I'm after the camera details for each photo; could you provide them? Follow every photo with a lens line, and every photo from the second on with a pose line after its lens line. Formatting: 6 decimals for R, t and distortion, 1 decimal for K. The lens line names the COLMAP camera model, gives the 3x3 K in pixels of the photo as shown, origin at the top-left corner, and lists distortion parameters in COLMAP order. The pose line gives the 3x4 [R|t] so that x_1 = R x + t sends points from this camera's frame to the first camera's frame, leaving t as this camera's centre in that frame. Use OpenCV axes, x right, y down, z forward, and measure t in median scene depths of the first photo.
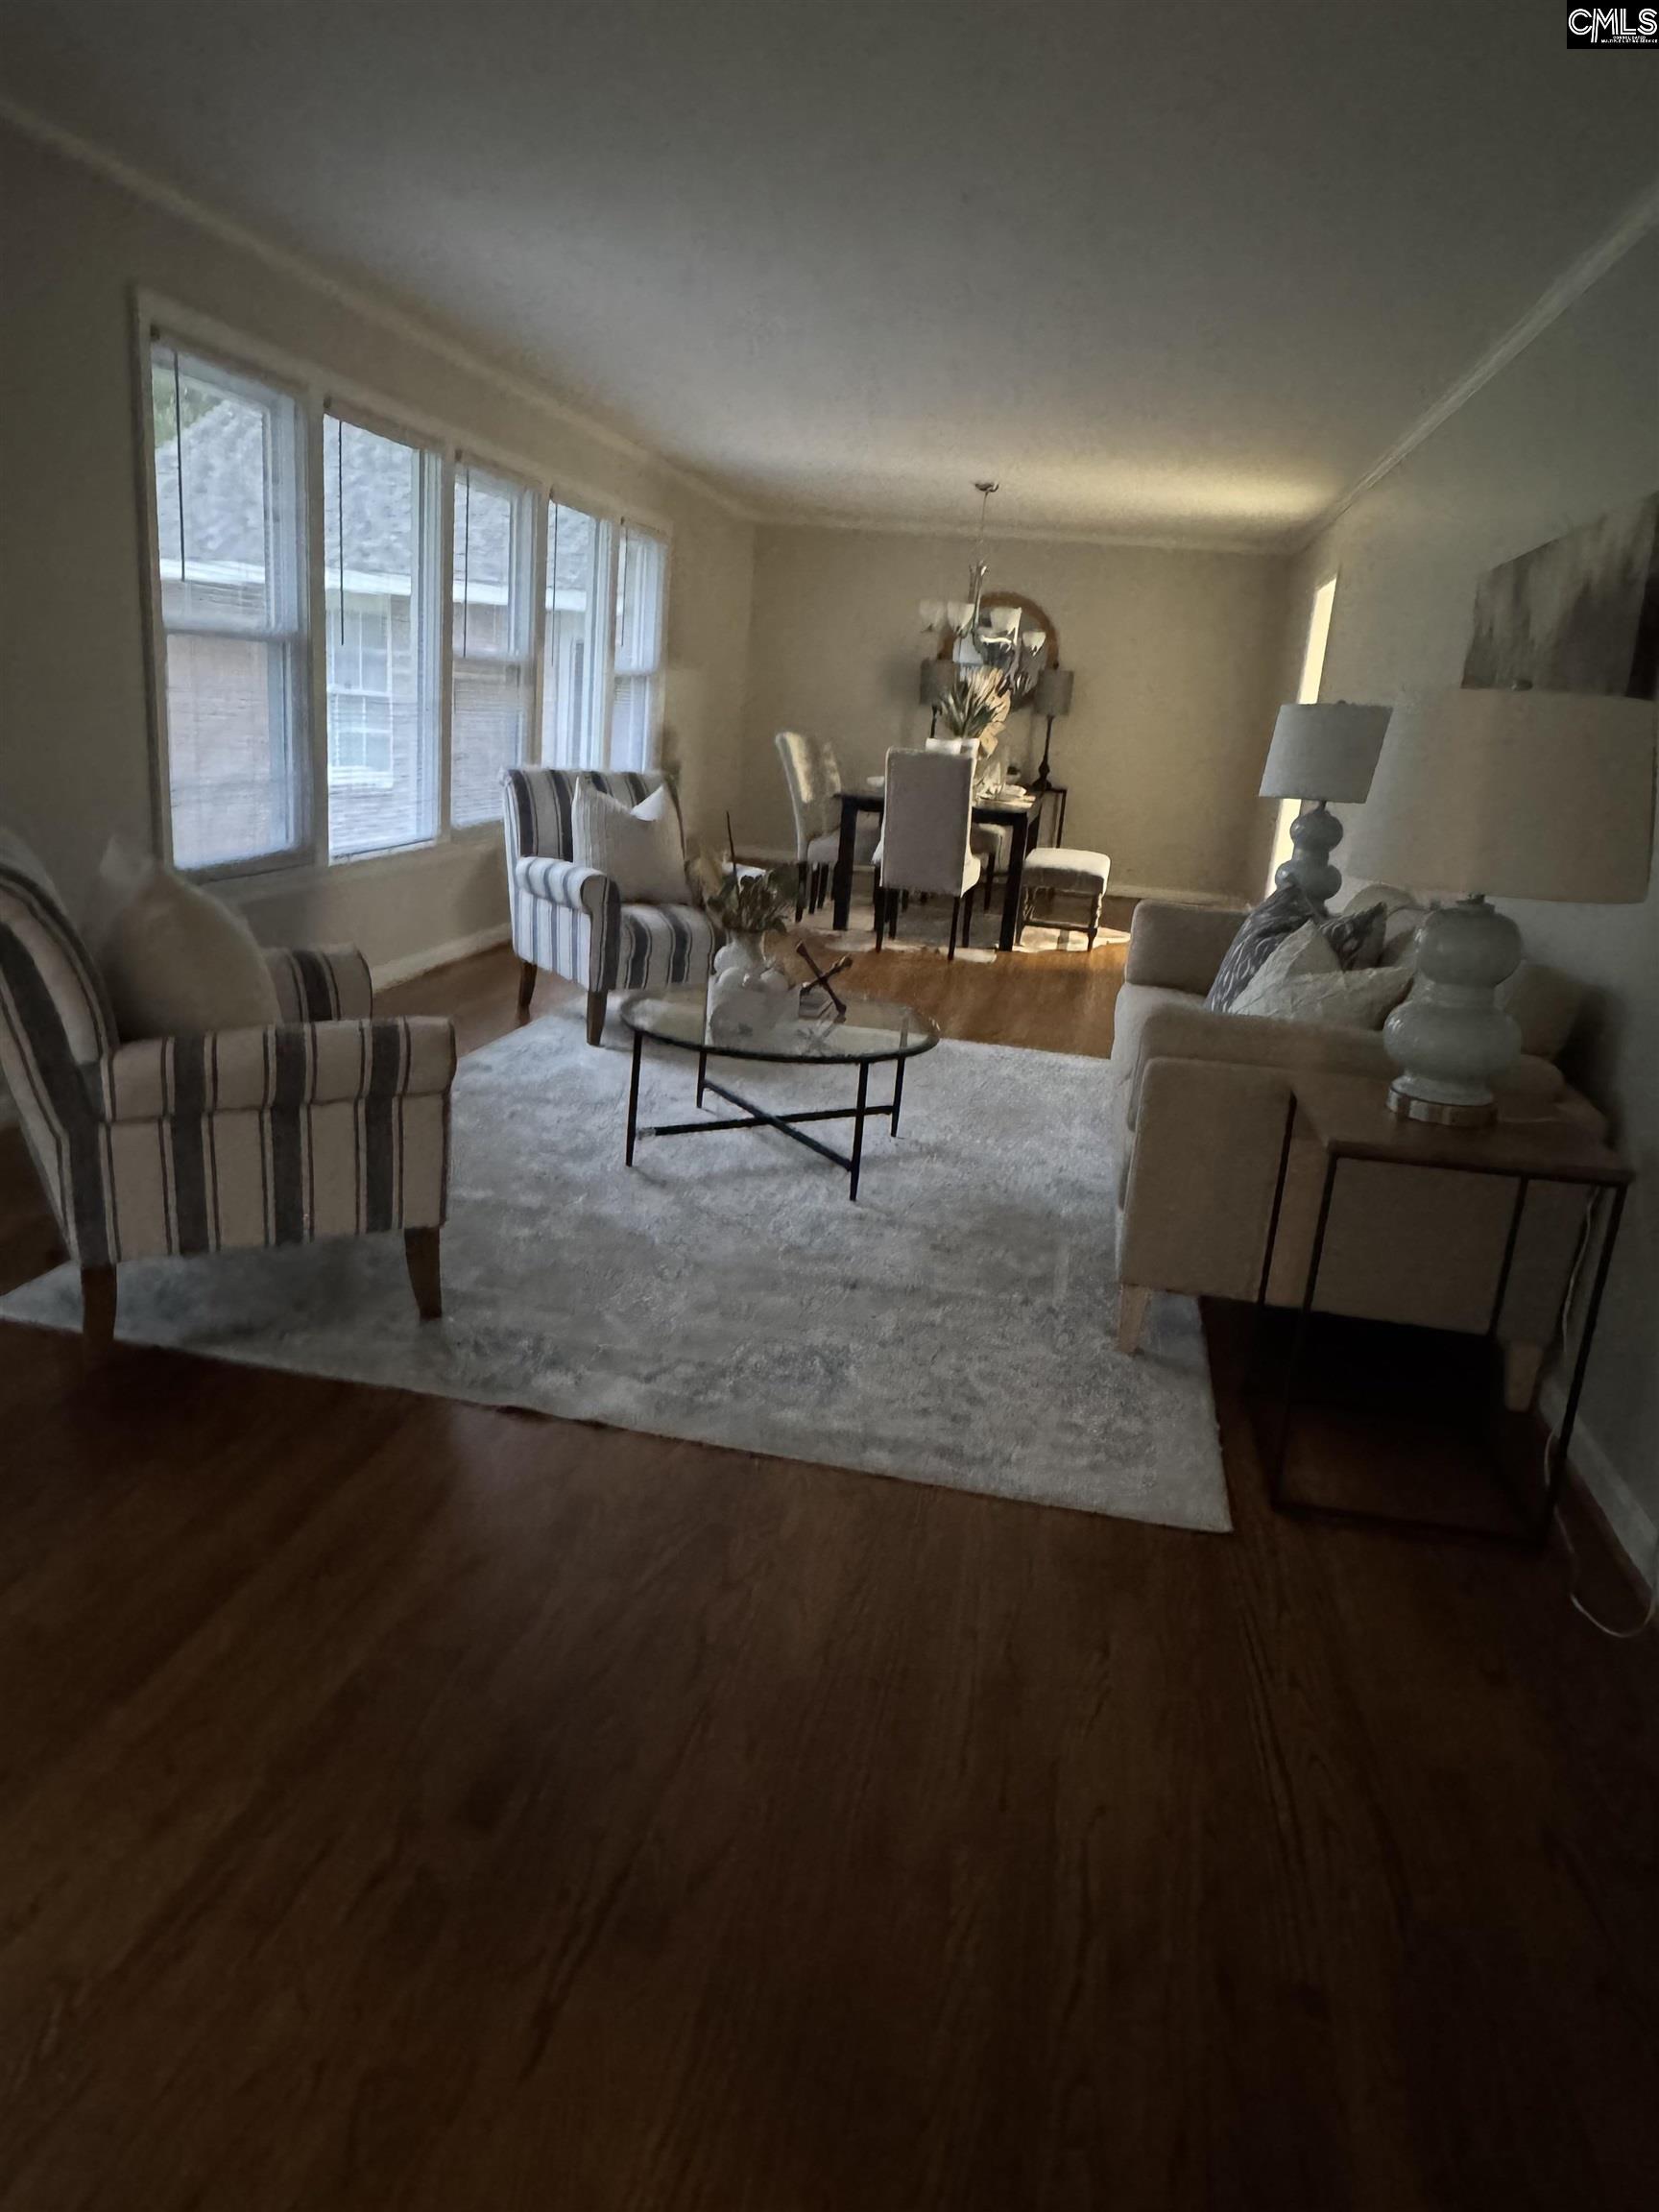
lens RADIAL K [[1445.4, 0, 829.5], [0, 1445.4, 1106.0], [0, 0, 1]] dist [-0.000171, 0.001849]
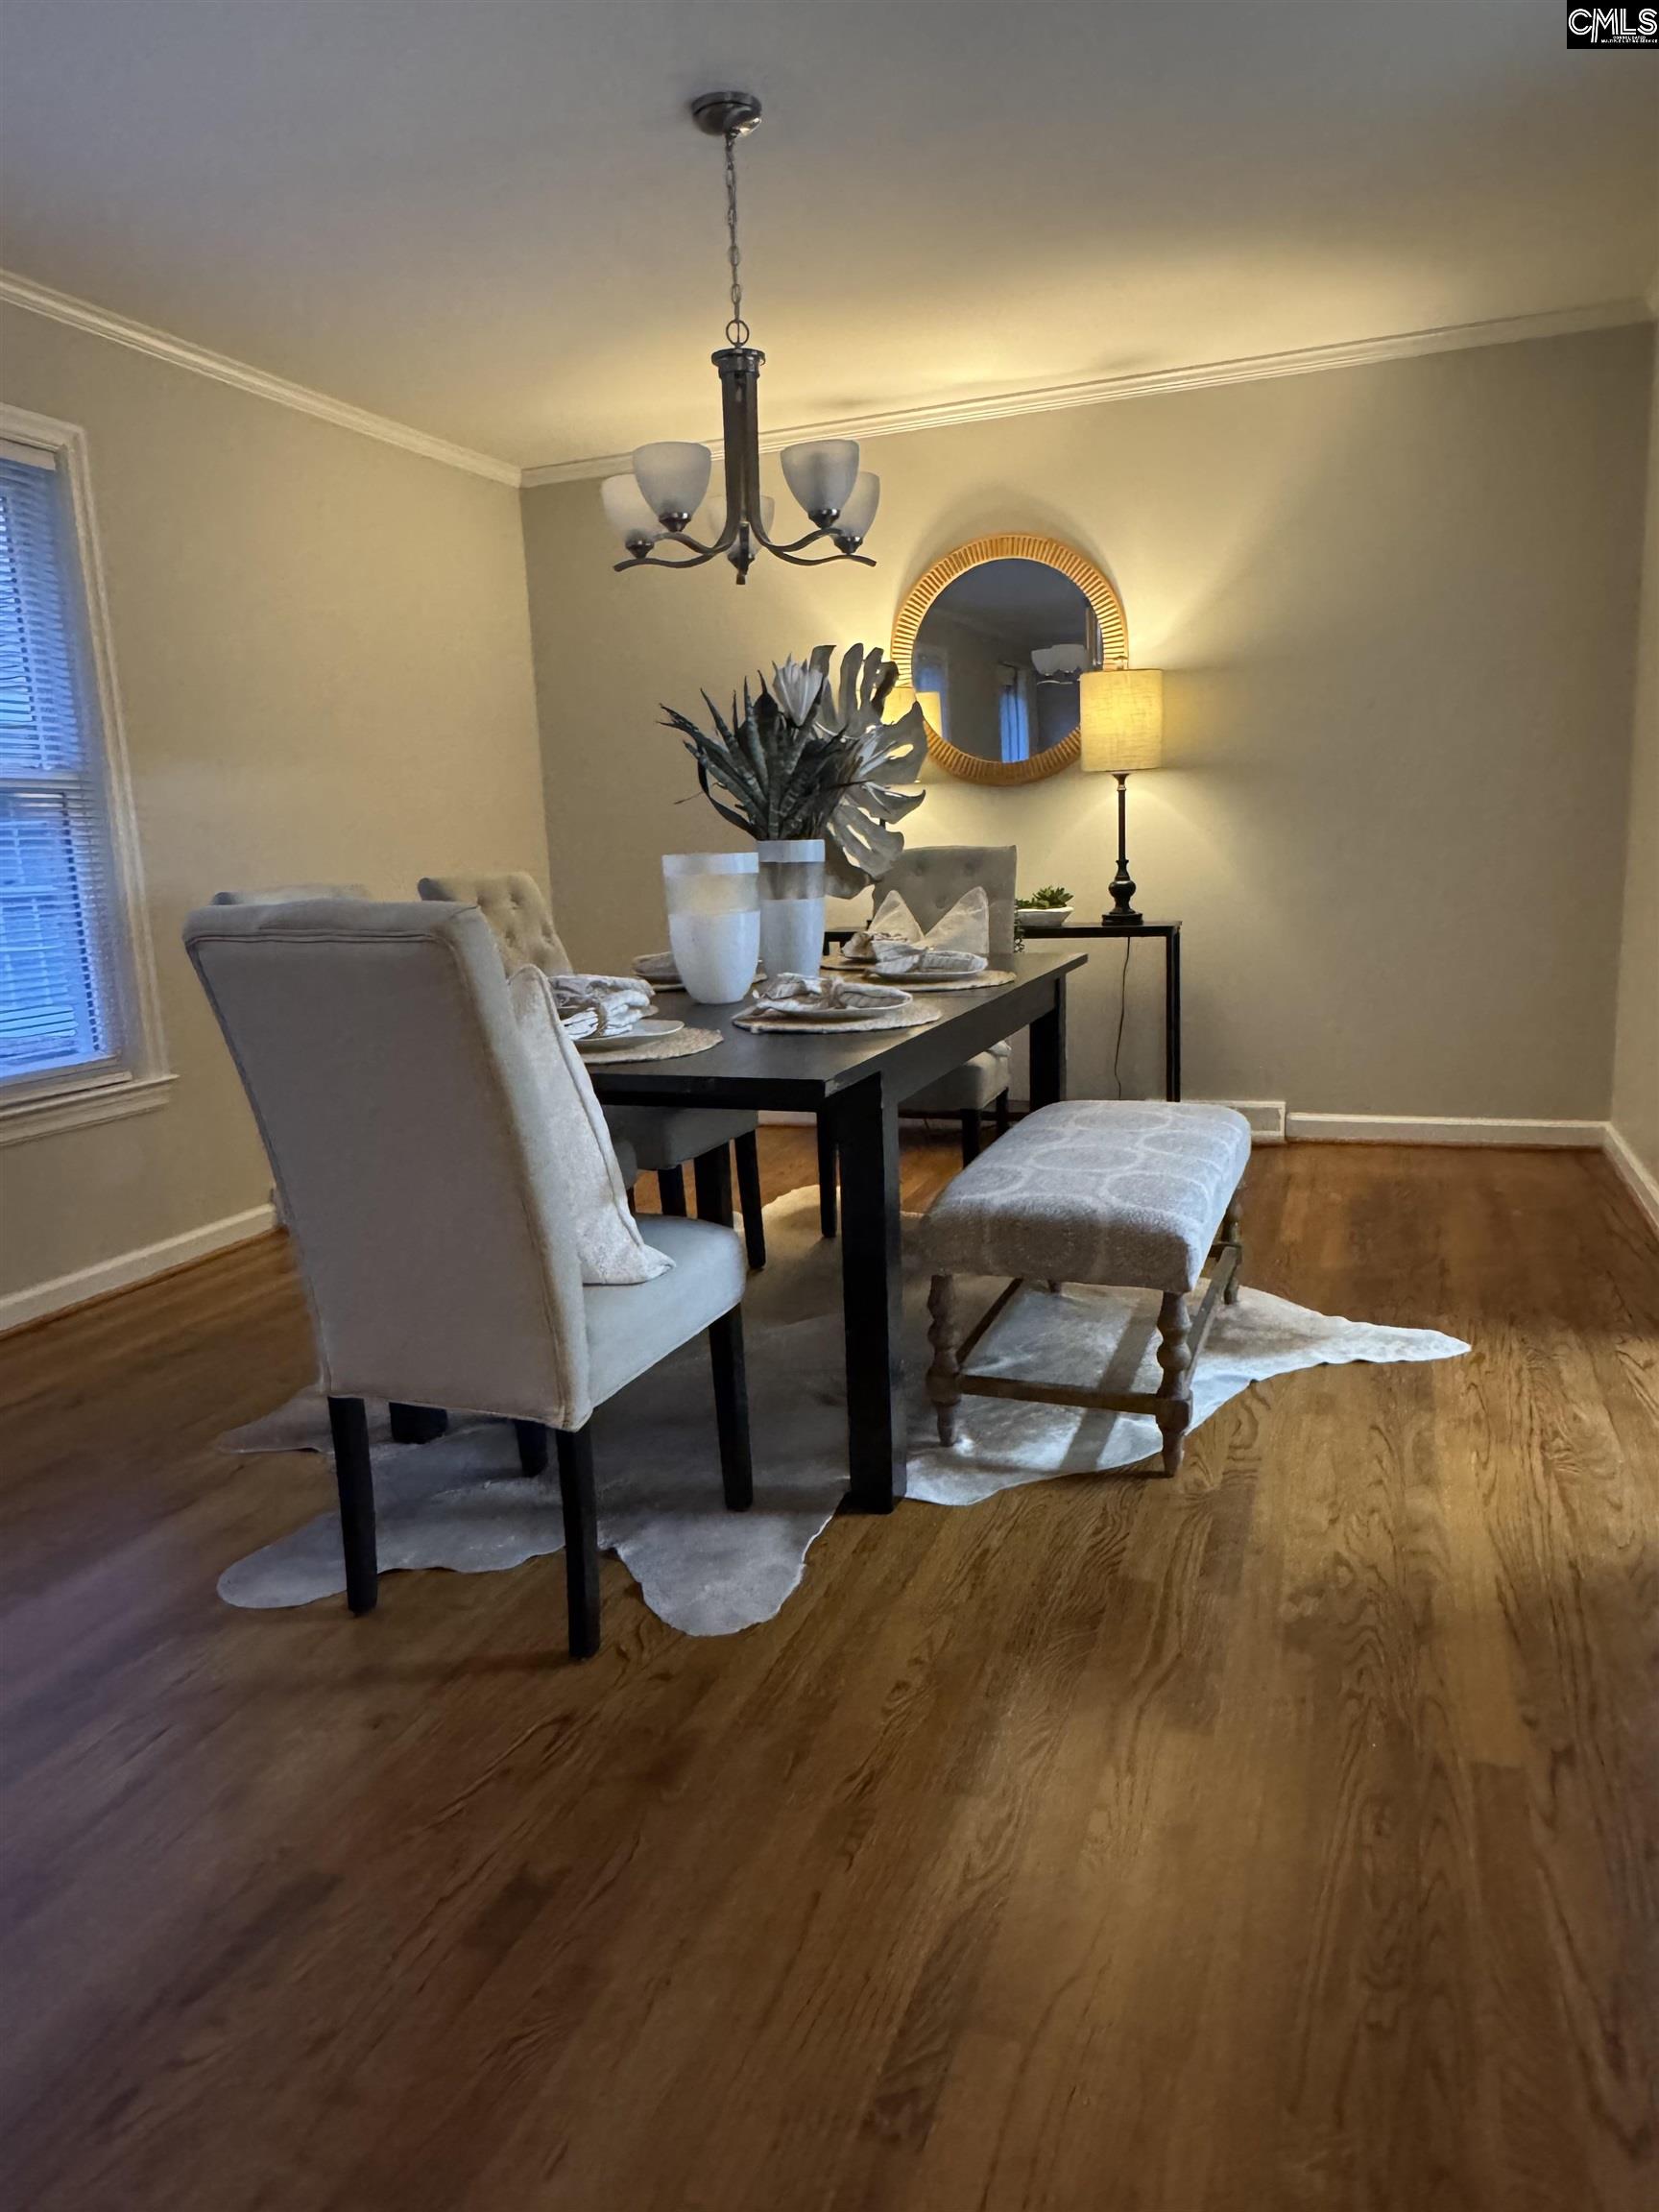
lens RADIAL K [[1445.4, 0, 829.5], [0, 1445.4, 1106.0], [0, 0, 1]] dist [-0.000171, 0.001849]
pose [[0.978121, -0.083995, -0.190324, 0.175391], [0.066175, 0.992970, -0.098136, -0.159690], [0.197229, 0.083394, 0.976804, 0.684882]]
